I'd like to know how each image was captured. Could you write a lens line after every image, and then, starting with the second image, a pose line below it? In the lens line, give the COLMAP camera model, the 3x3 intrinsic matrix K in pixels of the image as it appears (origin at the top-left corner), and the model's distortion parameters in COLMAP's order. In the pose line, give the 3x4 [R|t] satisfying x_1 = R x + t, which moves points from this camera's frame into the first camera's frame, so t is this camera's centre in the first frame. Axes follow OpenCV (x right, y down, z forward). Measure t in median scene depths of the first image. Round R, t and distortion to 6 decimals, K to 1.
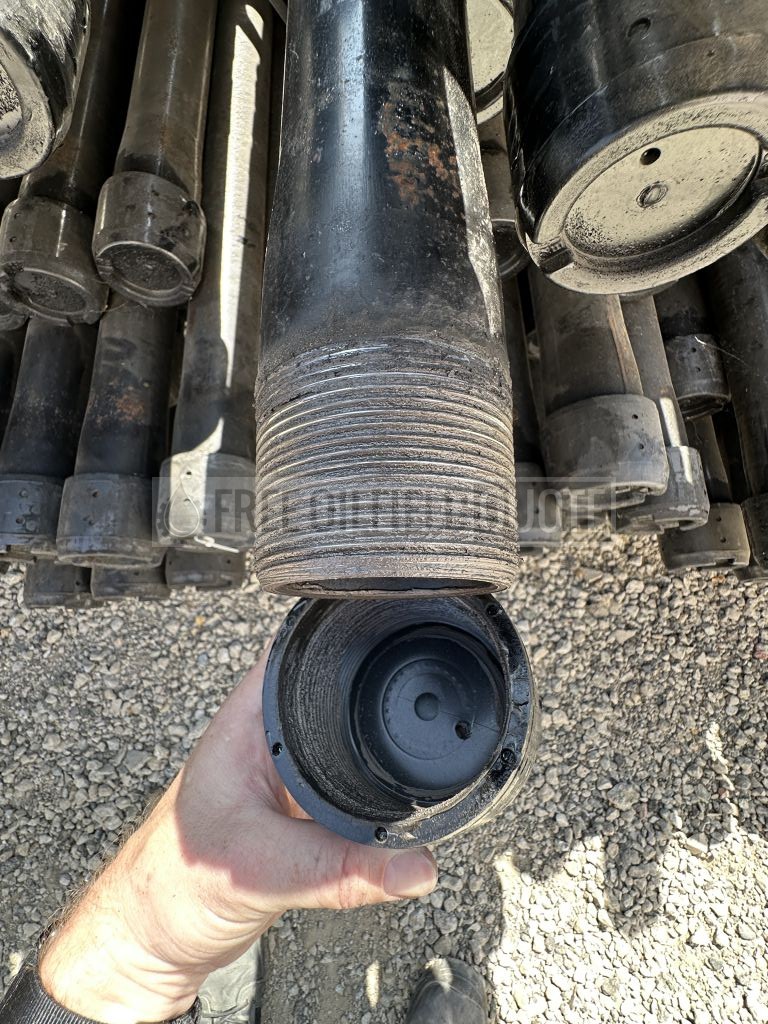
lens RADIAL K [[453.4, 0, 384.0], [0, 453.4, 512.0], [0, 0, 1]] dist [-0.000863, -0.000210]
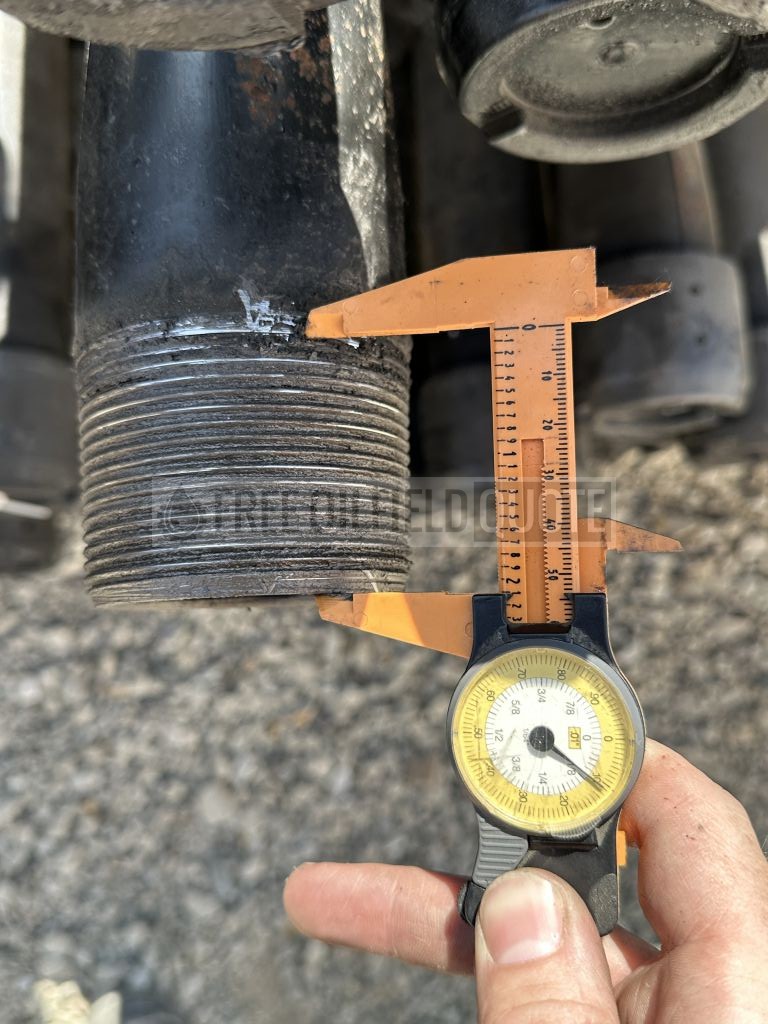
lens RADIAL K [[815.3, 0, 384.0], [0, 815.3, 512.0], [0, 0, 1]] dist [0.140889, -0.319450]
pose [[0.996504, -0.020883, 0.080894, 0.143439], [0.011807, 0.993740, 0.111091, -0.174707], [-0.082708, -0.109747, 0.990512, -0.541477]]
